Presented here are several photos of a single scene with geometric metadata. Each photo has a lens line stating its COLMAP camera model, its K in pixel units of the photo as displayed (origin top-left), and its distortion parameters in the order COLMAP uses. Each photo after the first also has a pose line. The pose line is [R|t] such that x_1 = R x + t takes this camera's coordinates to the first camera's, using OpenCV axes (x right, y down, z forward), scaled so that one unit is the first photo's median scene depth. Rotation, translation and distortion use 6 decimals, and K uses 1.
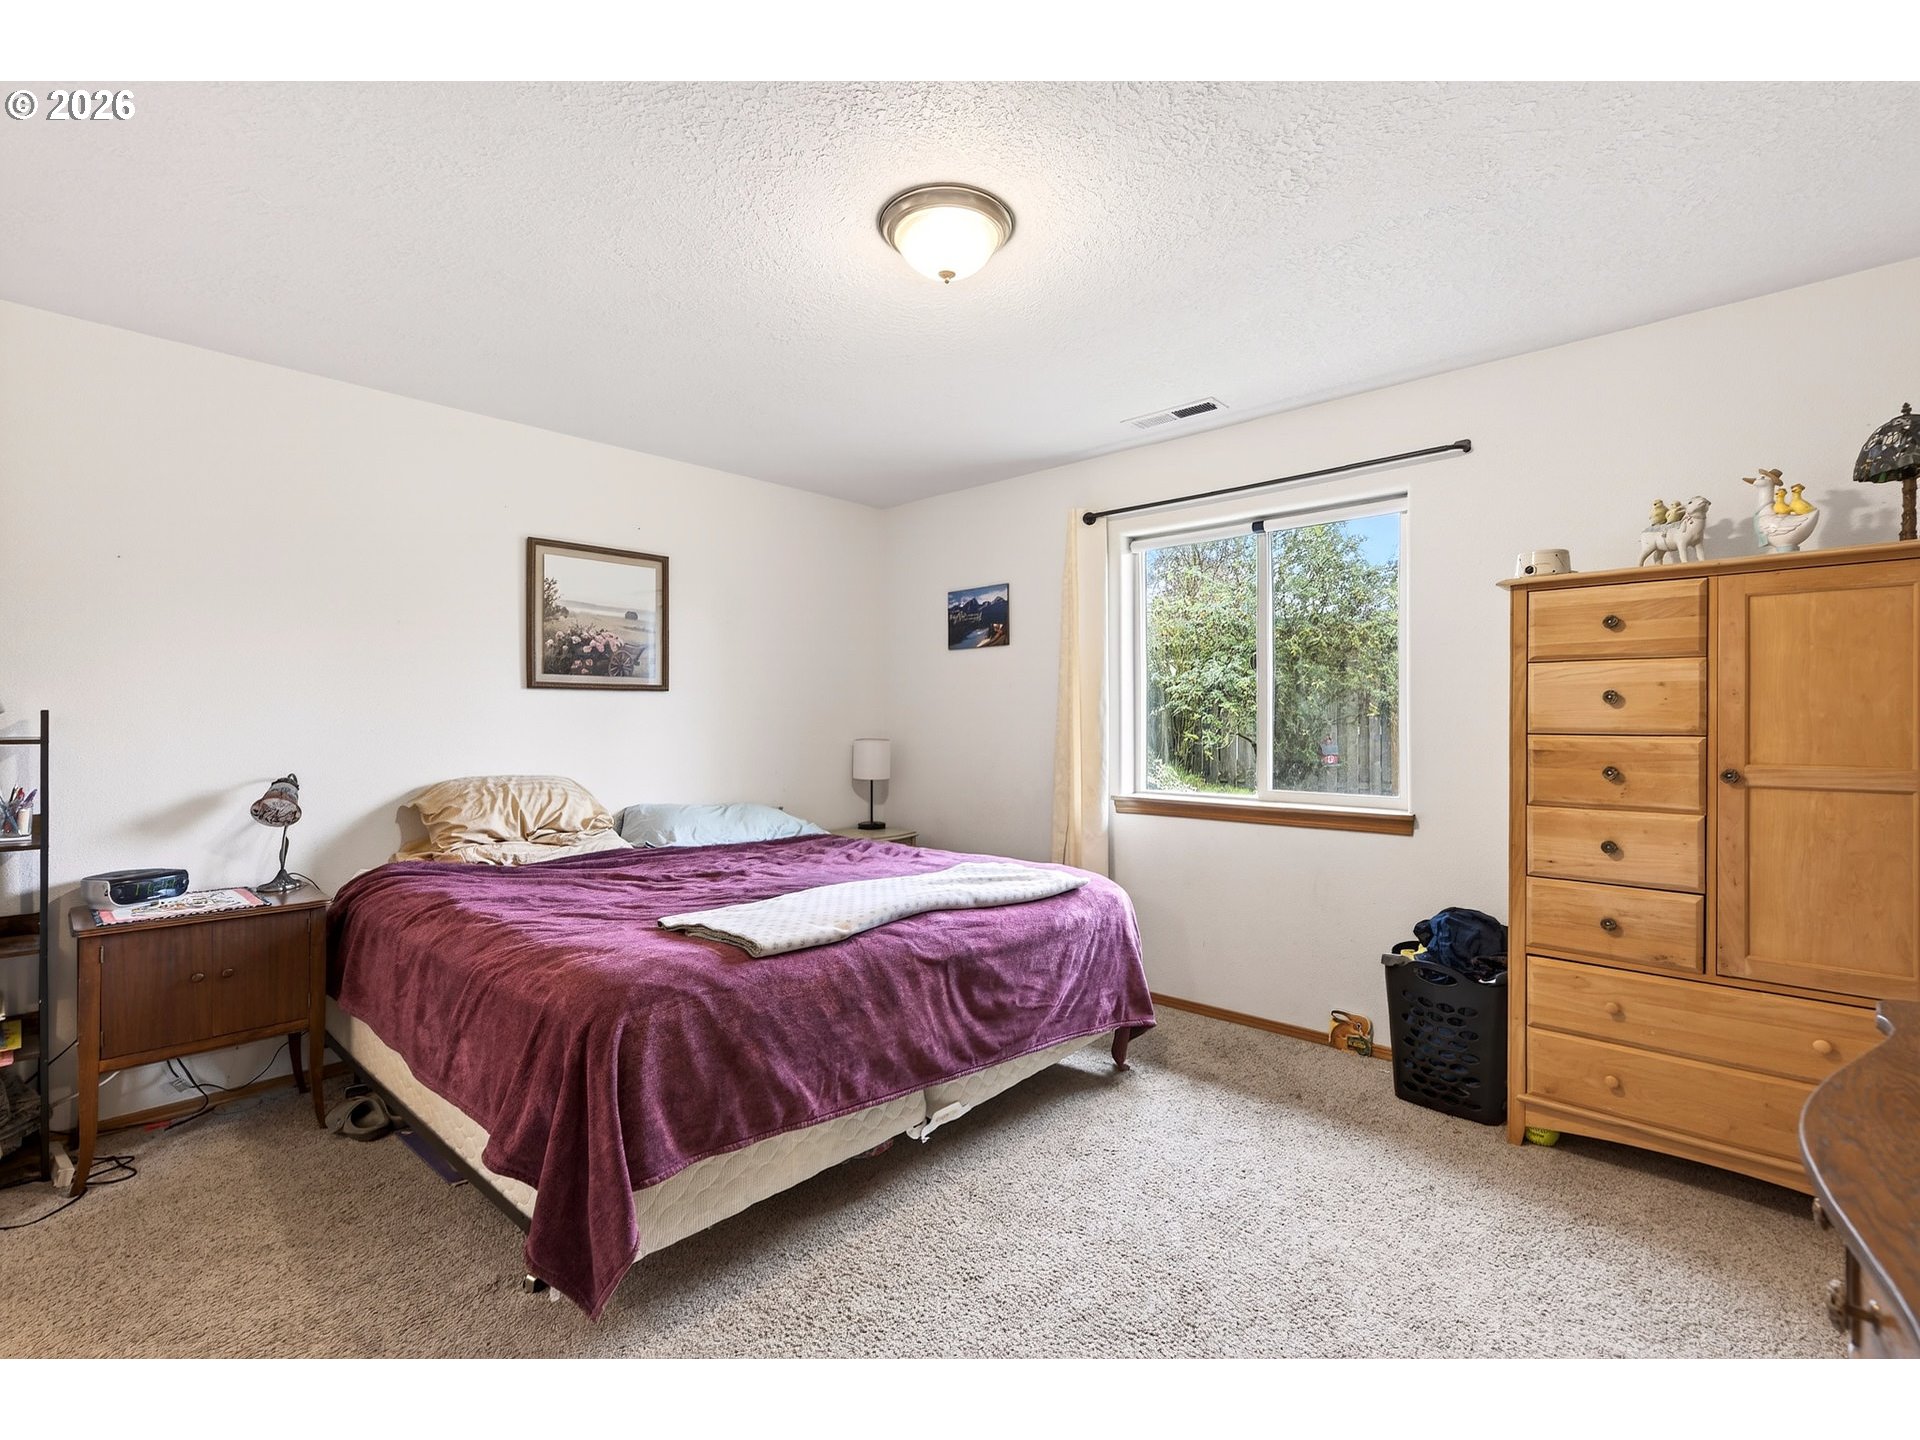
lens RADIAL K [[930.8, 0, 932.5], [0, 930.8, 720.2], [0, 0, 1]] dist [0.005926, 0.000972]
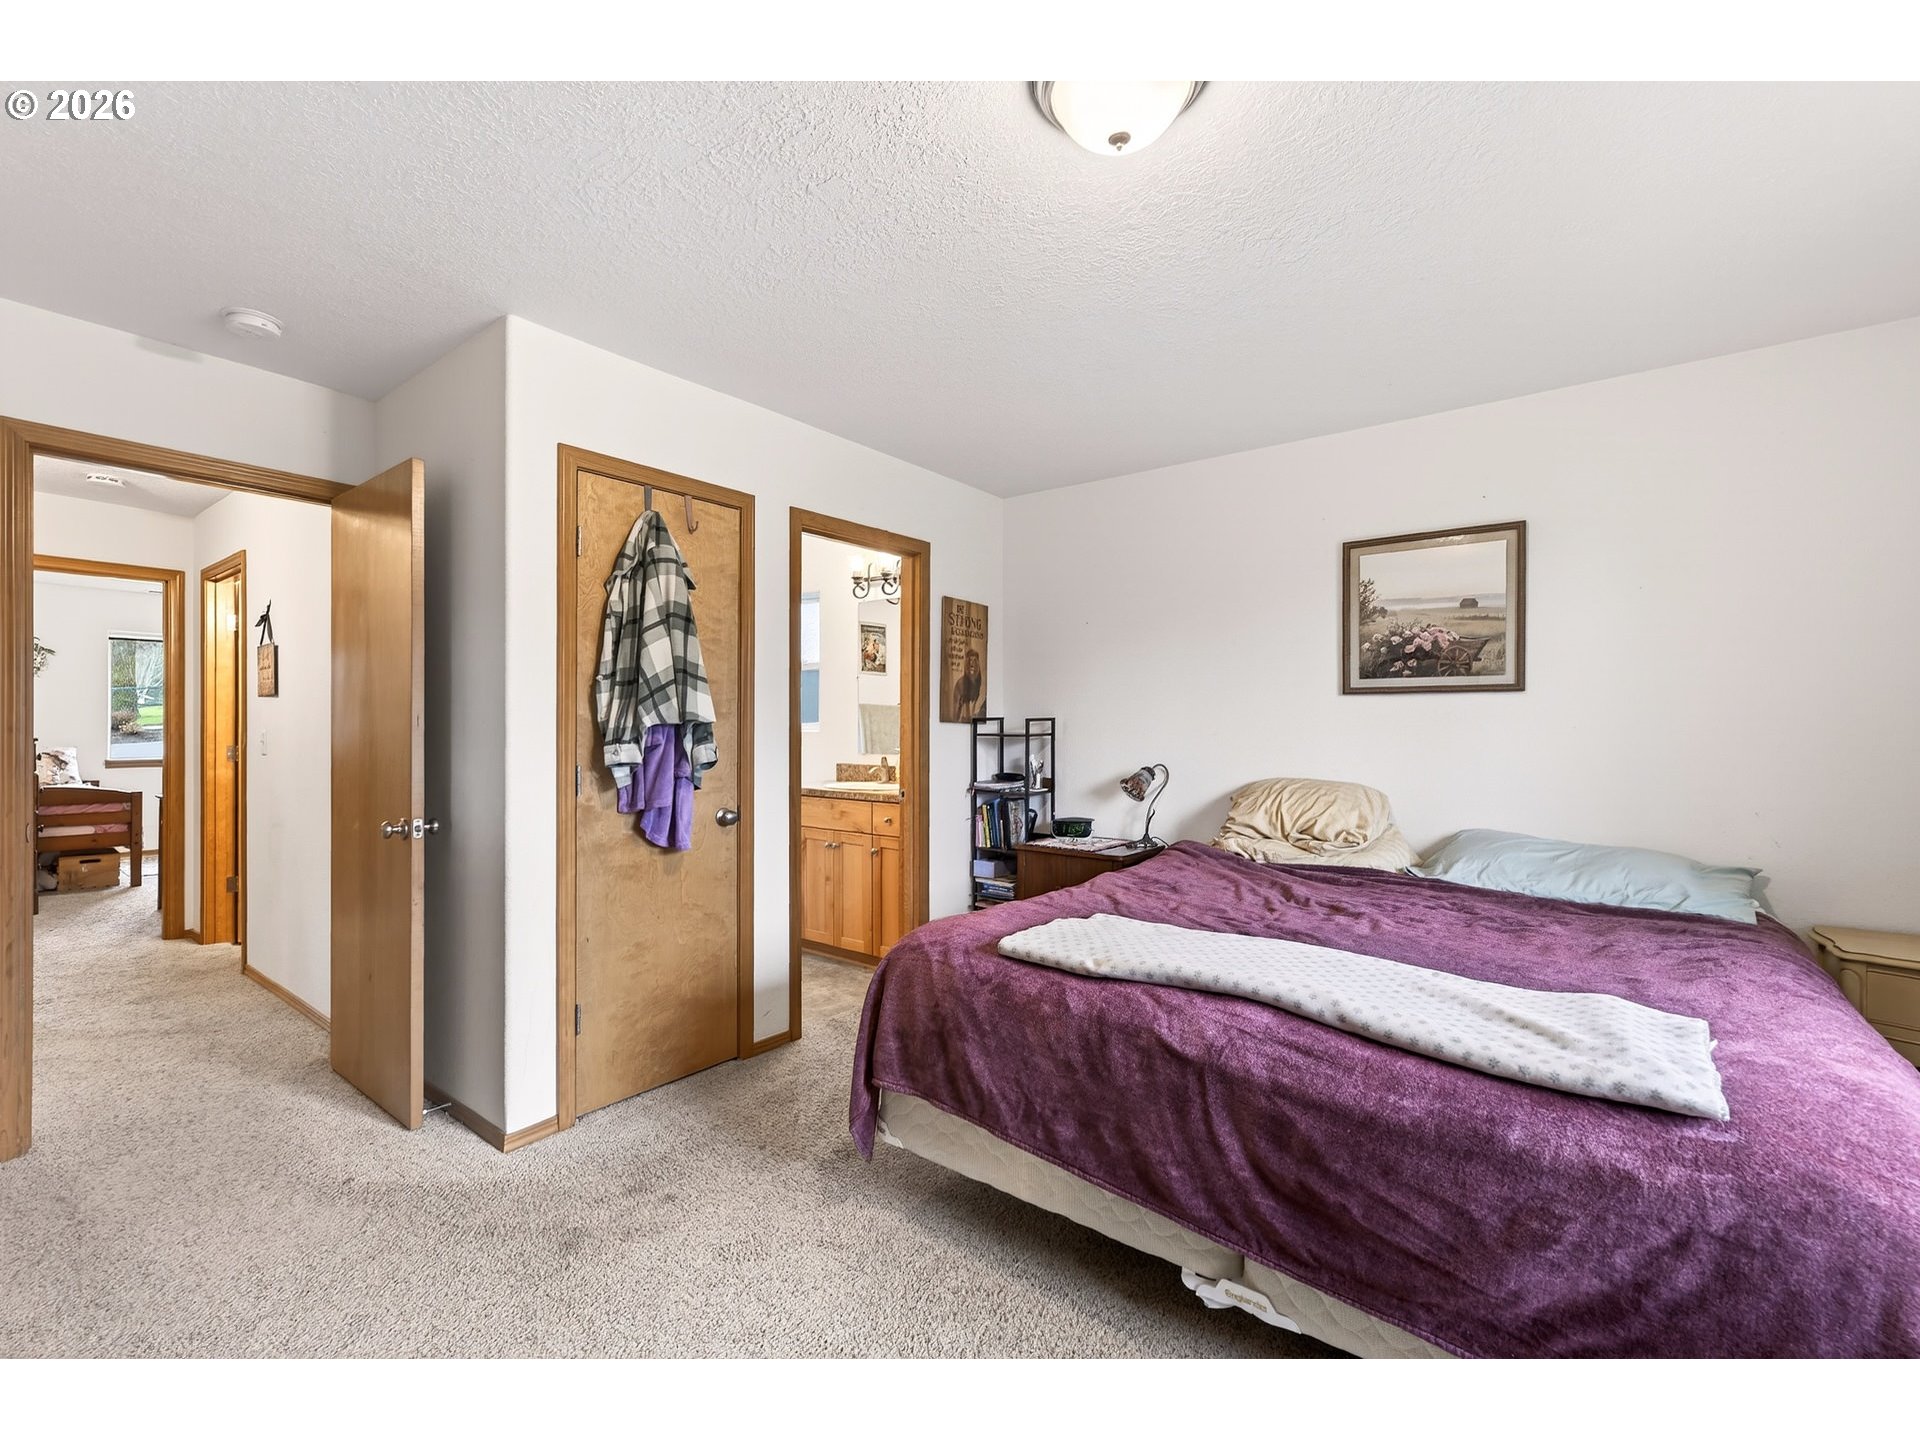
lens RADIAL K [[847.2, 0, 964.2], [0, 847.2, 726.2], [0, 0, 1]] dist [0.000785, 0.001045]
pose [[0.060935, 0.005494, -0.998127, 0.447462], [-0.006391, 0.999967, 0.005114, -0.002171], [0.998121, 0.006067, 0.060968, 0.535715]]
